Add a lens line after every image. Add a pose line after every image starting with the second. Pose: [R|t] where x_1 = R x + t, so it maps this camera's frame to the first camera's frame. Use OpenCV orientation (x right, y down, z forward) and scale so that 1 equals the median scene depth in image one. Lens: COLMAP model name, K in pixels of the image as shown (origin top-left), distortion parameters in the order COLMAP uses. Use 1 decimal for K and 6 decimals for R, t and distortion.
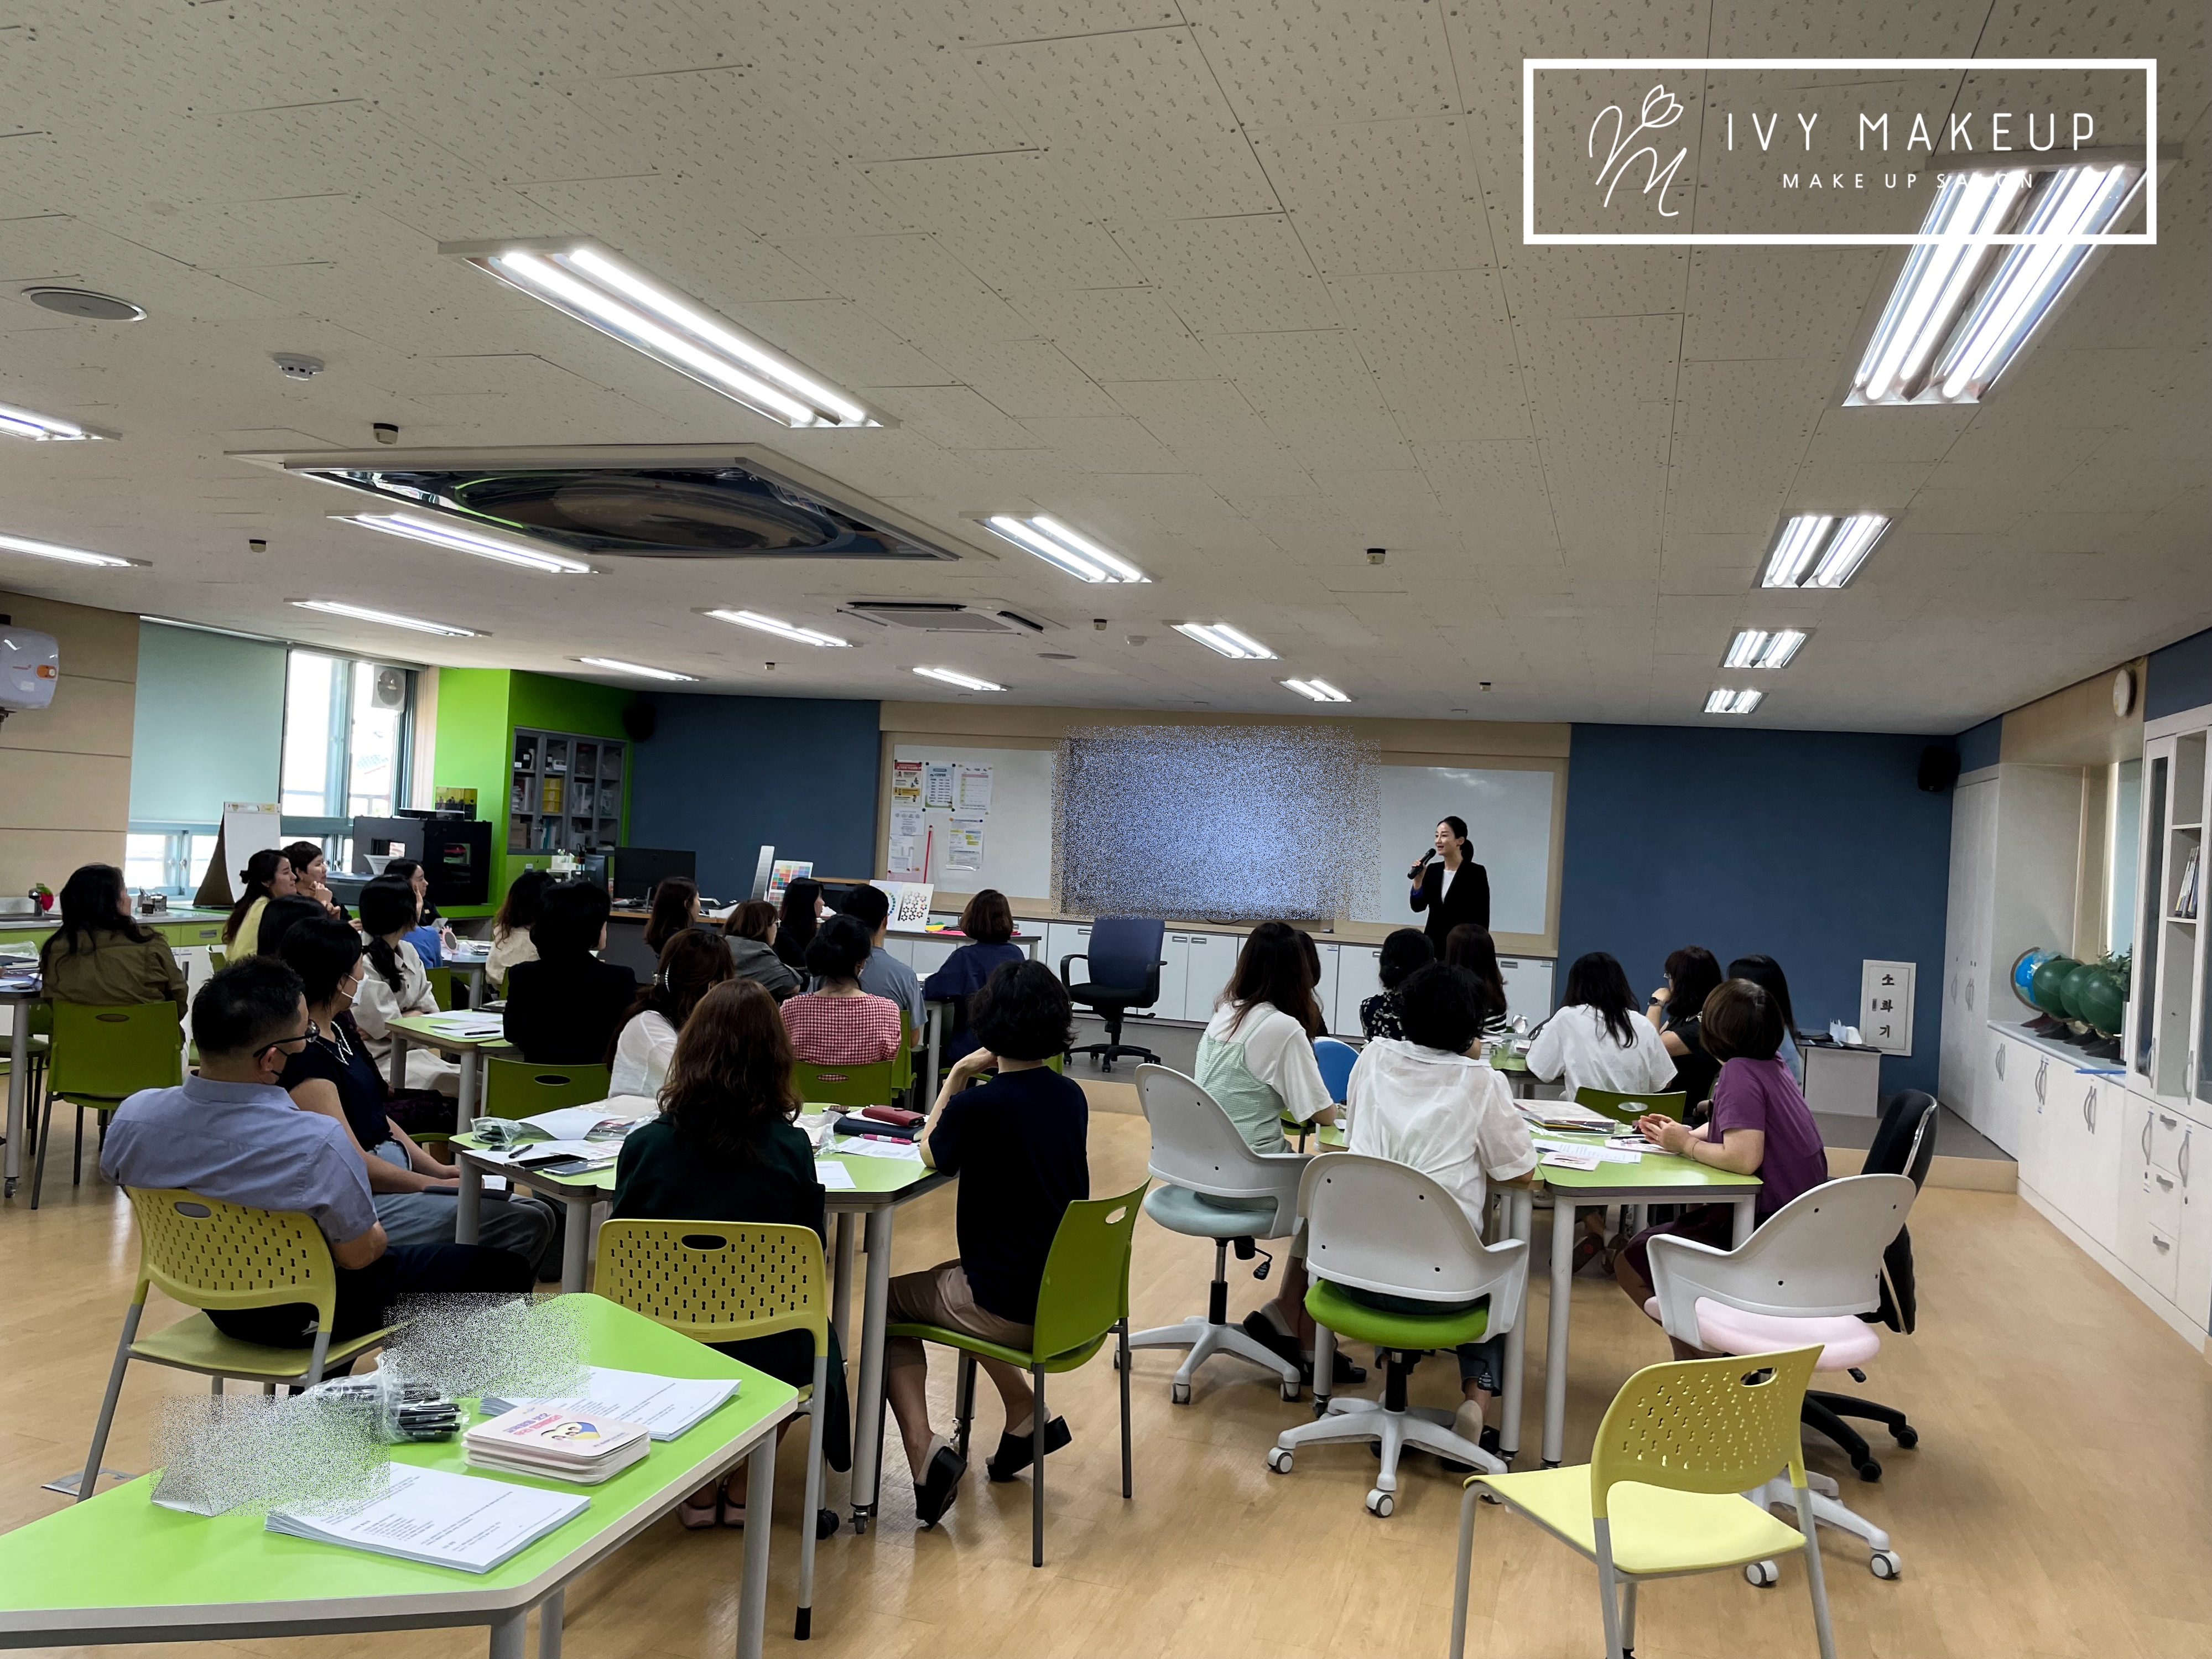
lens RADIAL K [[1677.8, 0, 1116.5], [0, 1677.8, 836.9], [0, 0, 1]] dist [0.074915, -0.090107]
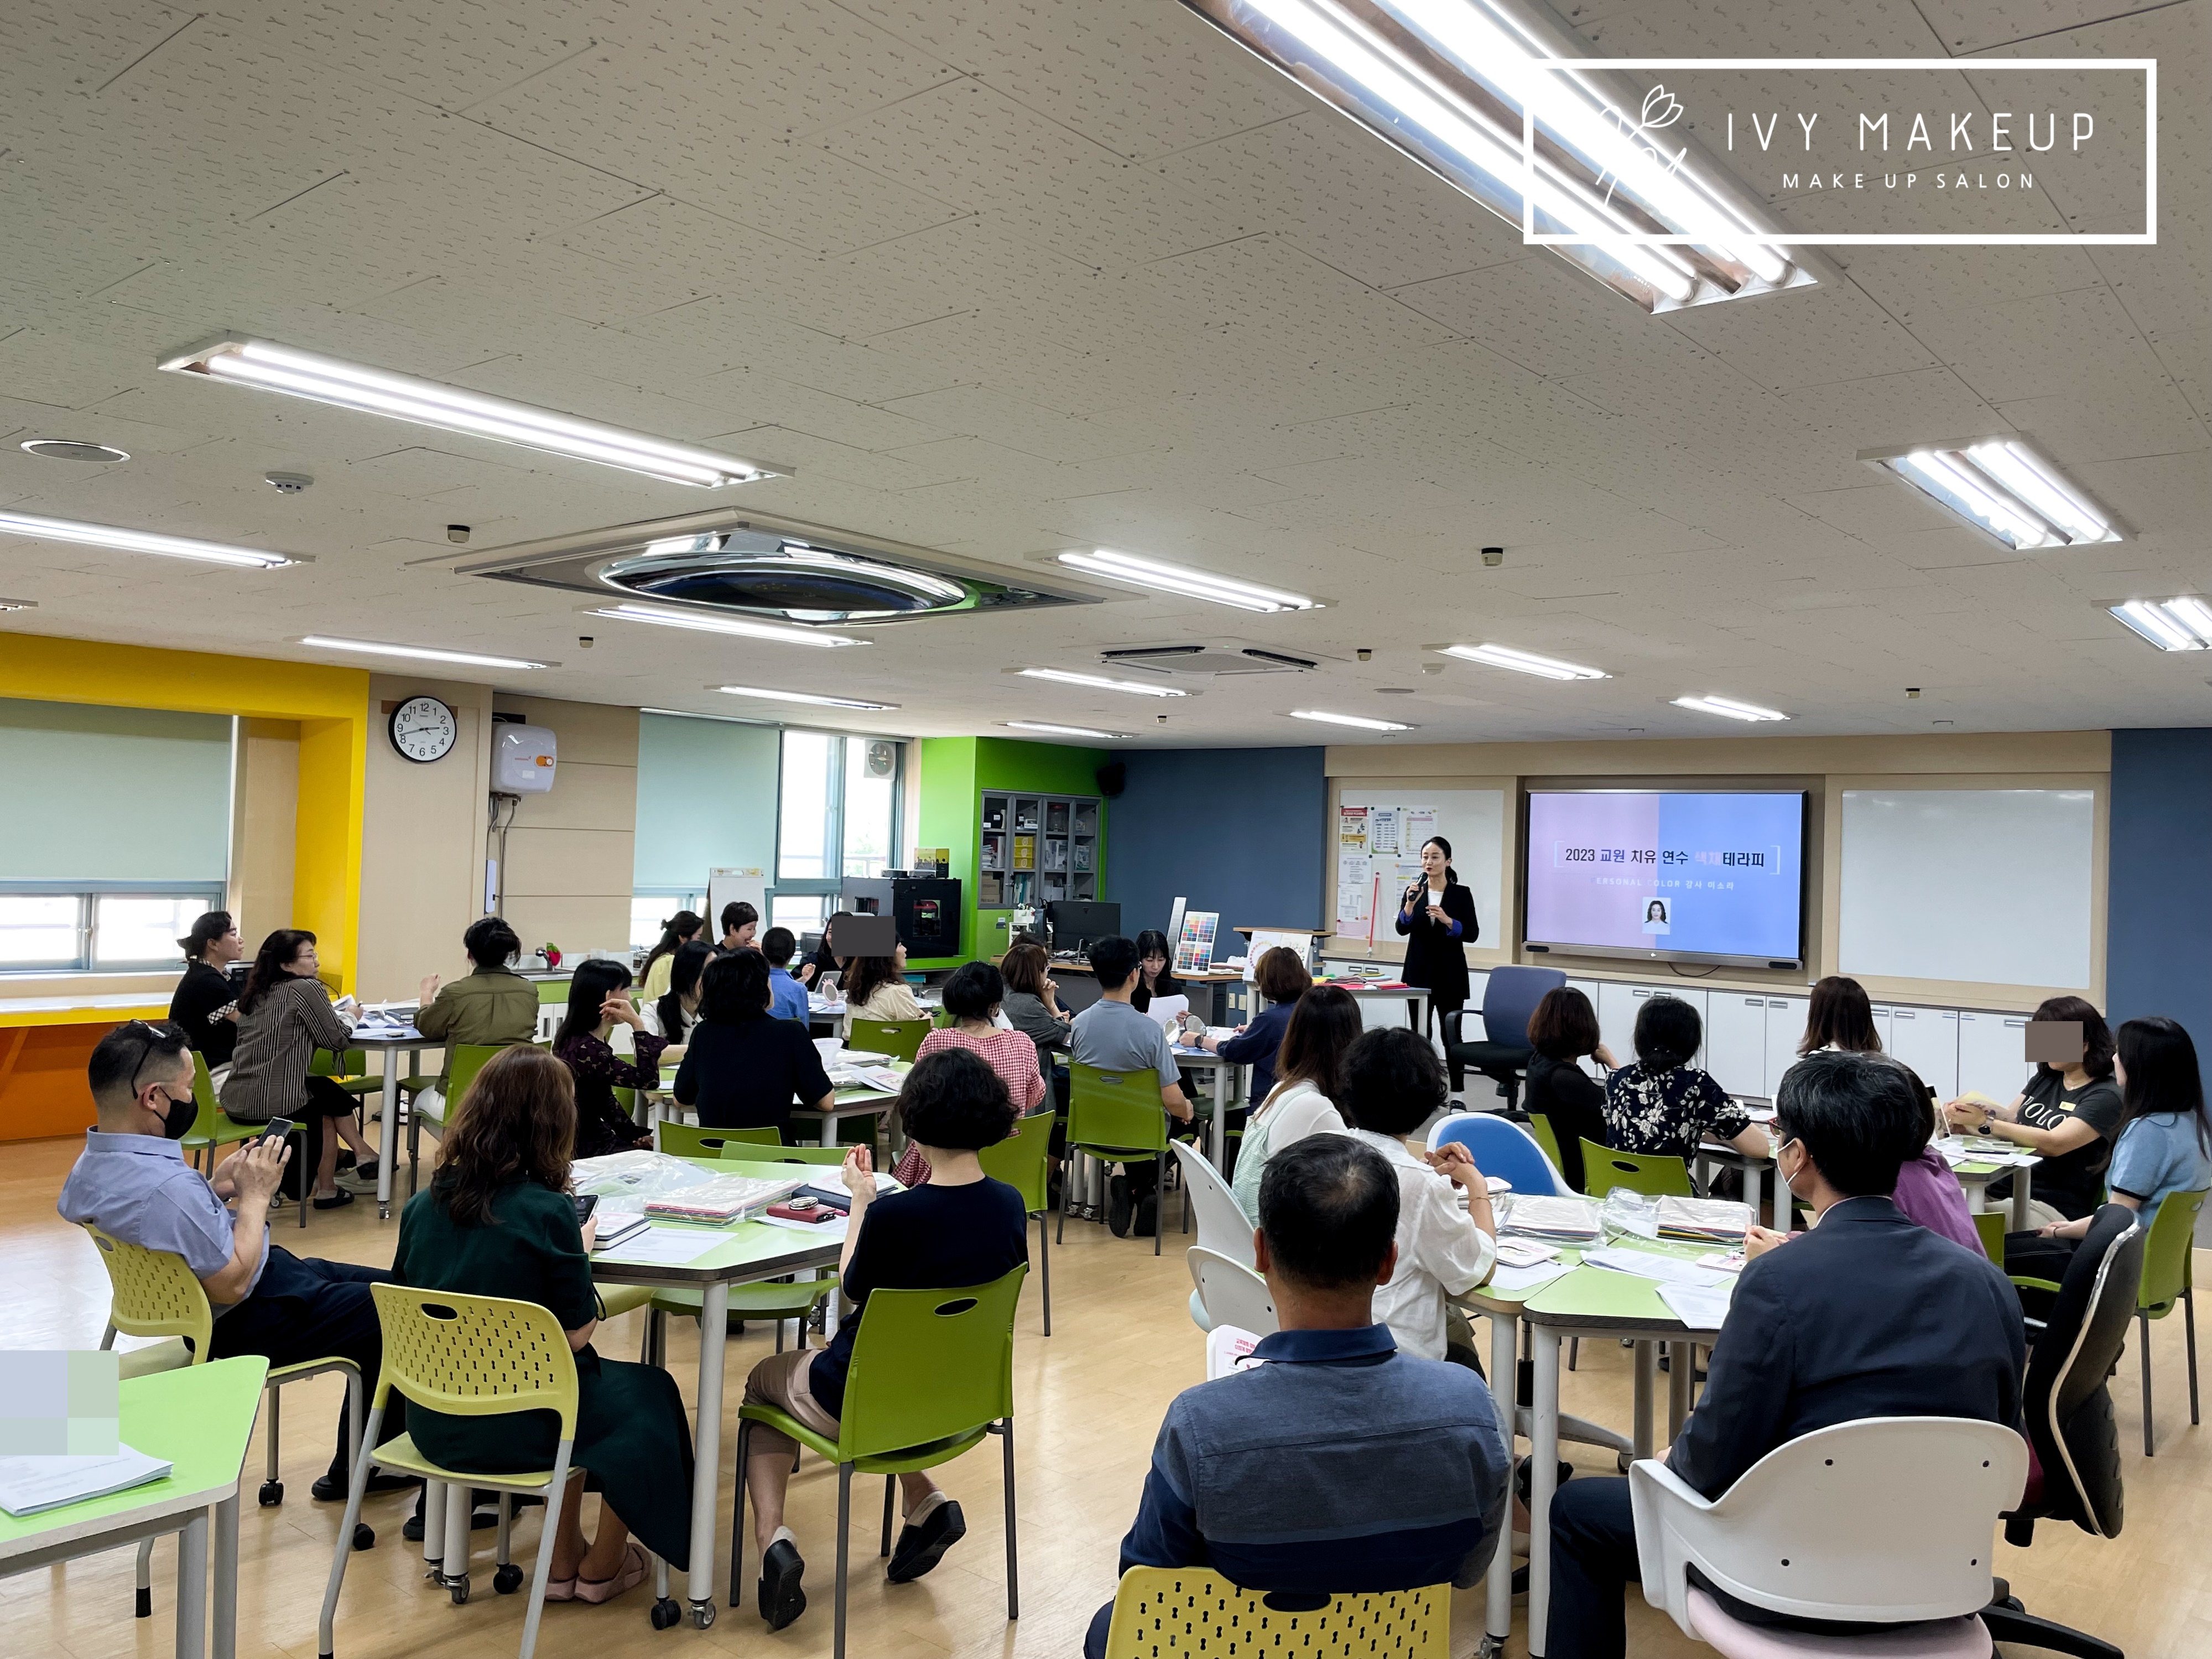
lens RADIAL K [[1677.8, 0, 1138.5], [0, 1677.8, 813.4], [0, 0, 1]] dist [0.074915, -0.090107]
pose [[0.925952, -0.037712, -0.375755, 0.141681], [0.022035, 0.998702, -0.045932, 0.000728], [0.376999, 0.034251, 0.925580, 0.060284]]
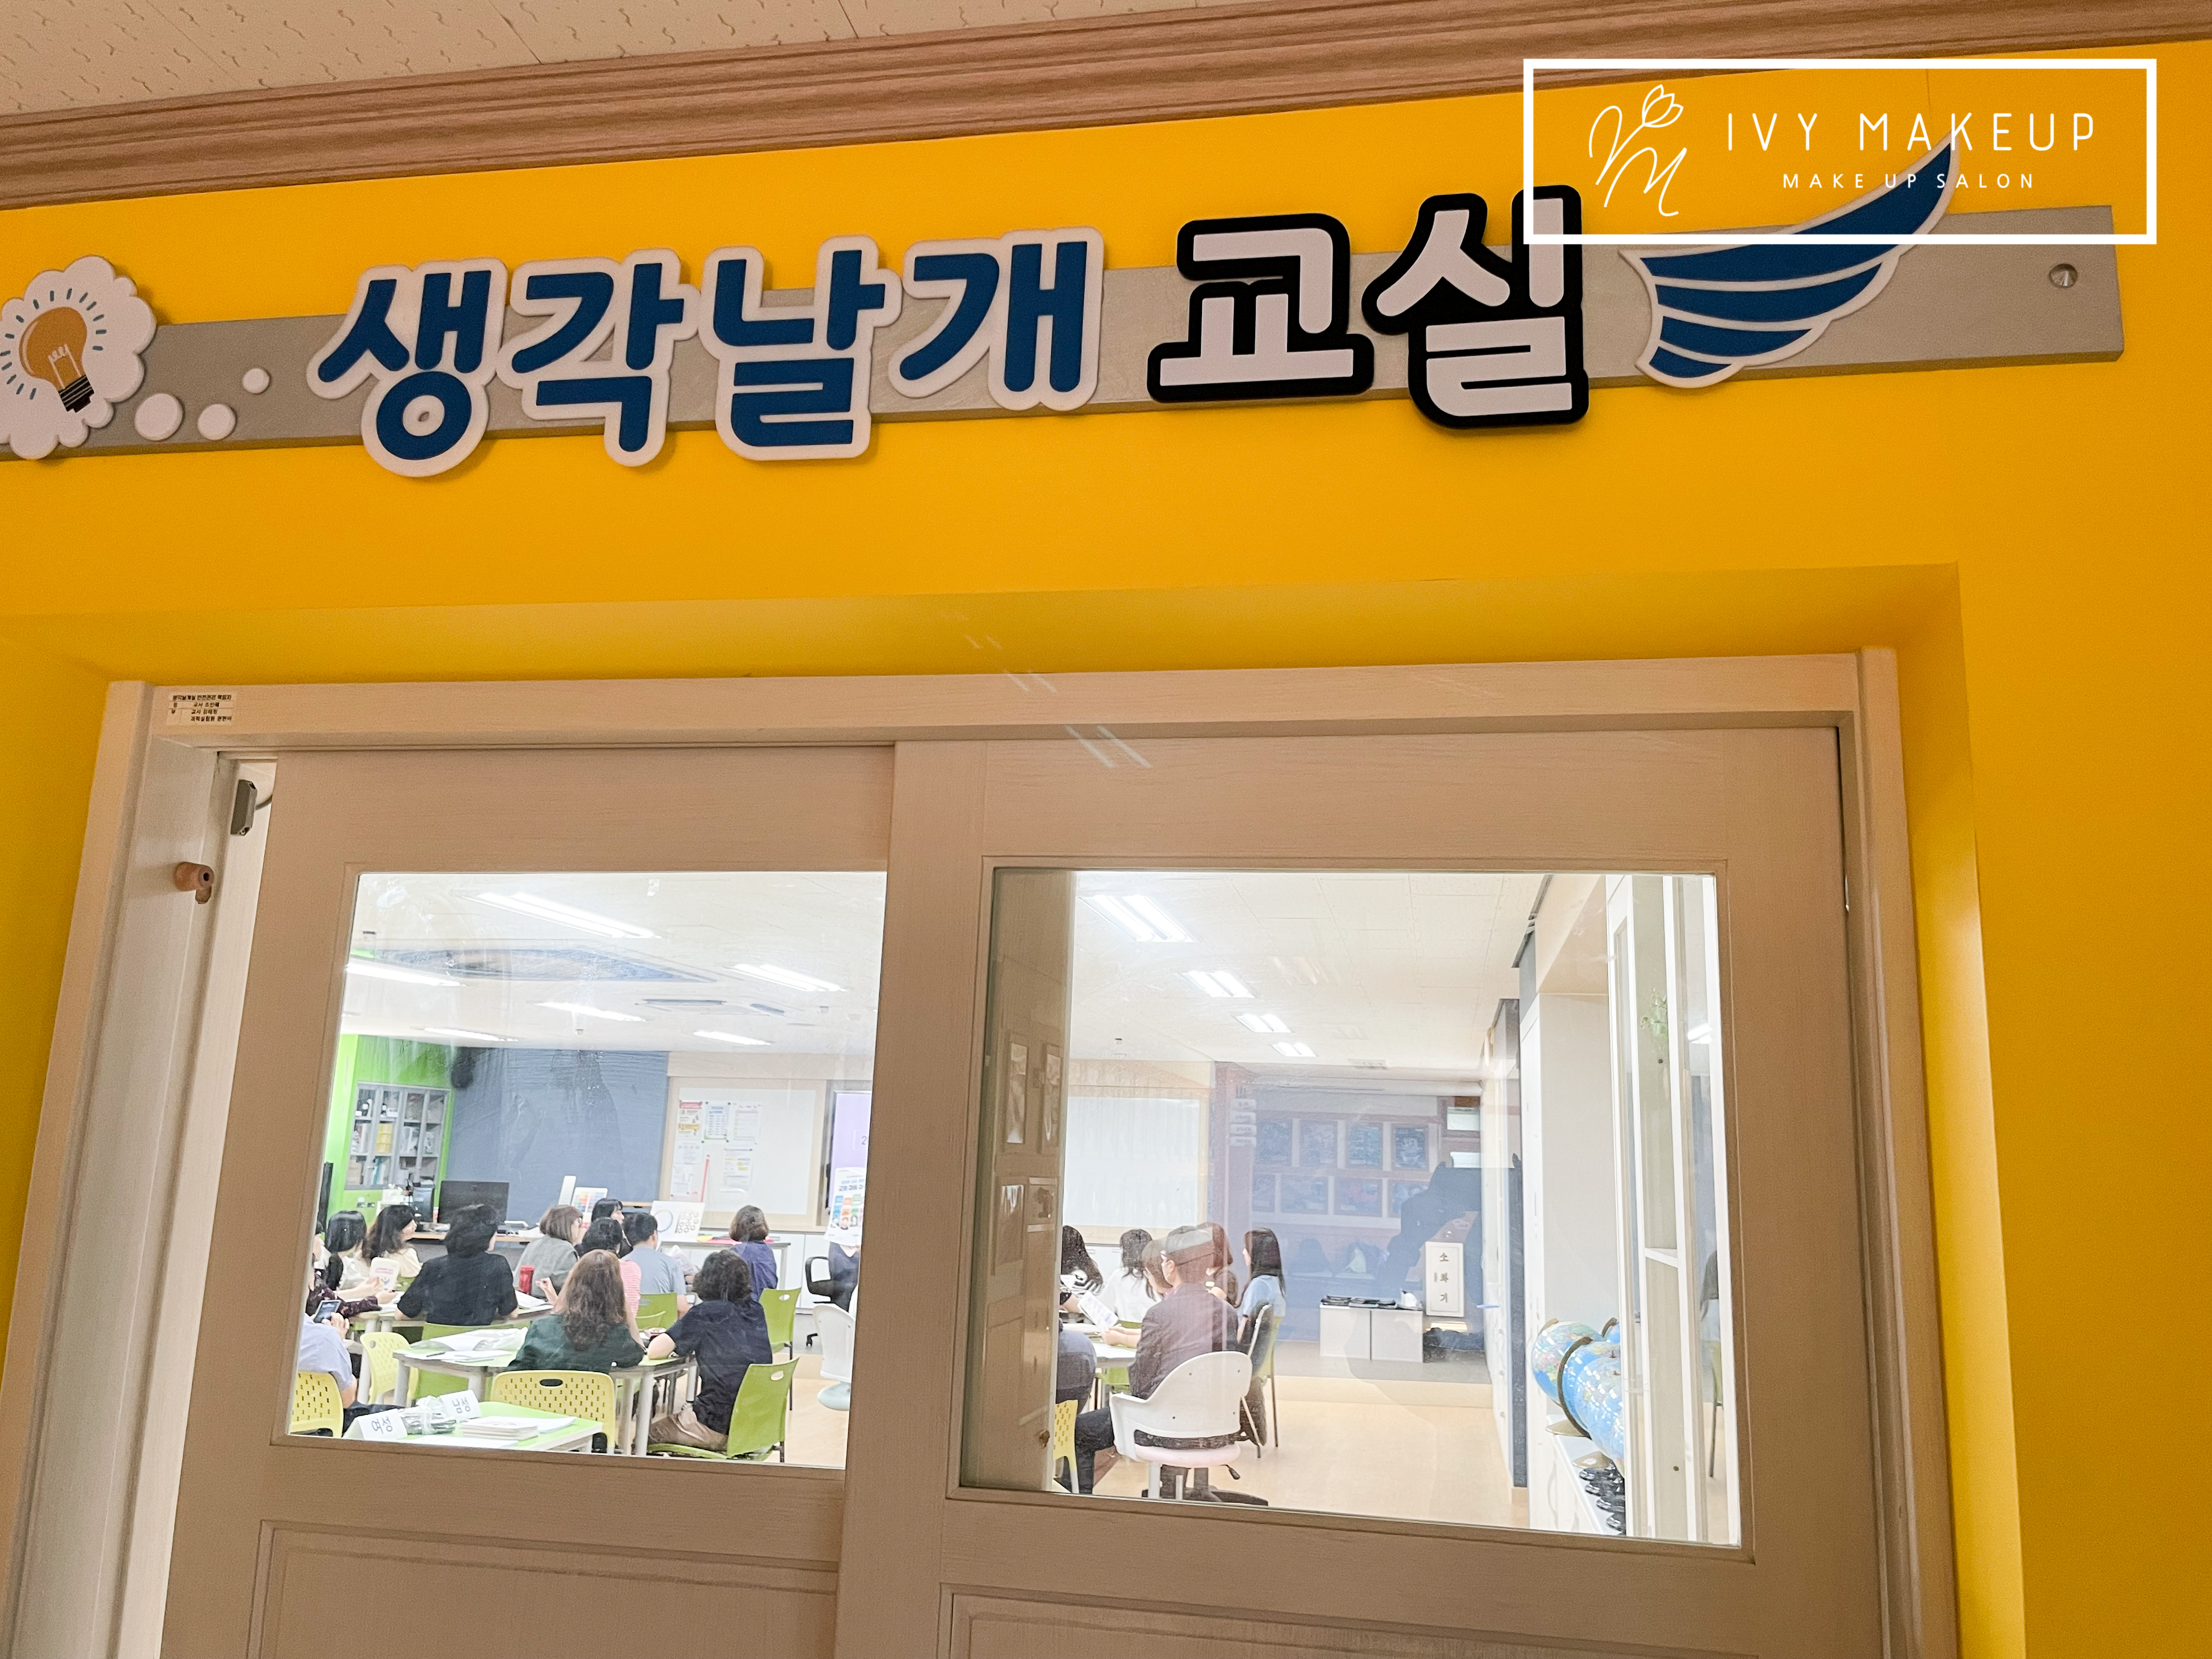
lens RADIAL K [[1677.8, 0, 1106.3], [0, 1677.8, 810.0], [0, 0, 1]] dist [0.074915, -0.090107]
pose [[0.994133, -0.002274, 0.108143, 0.049034], [0.023982, 0.979530, -0.199862, 0.000146], [-0.105475, 0.201283, 0.973838, -0.298649]]
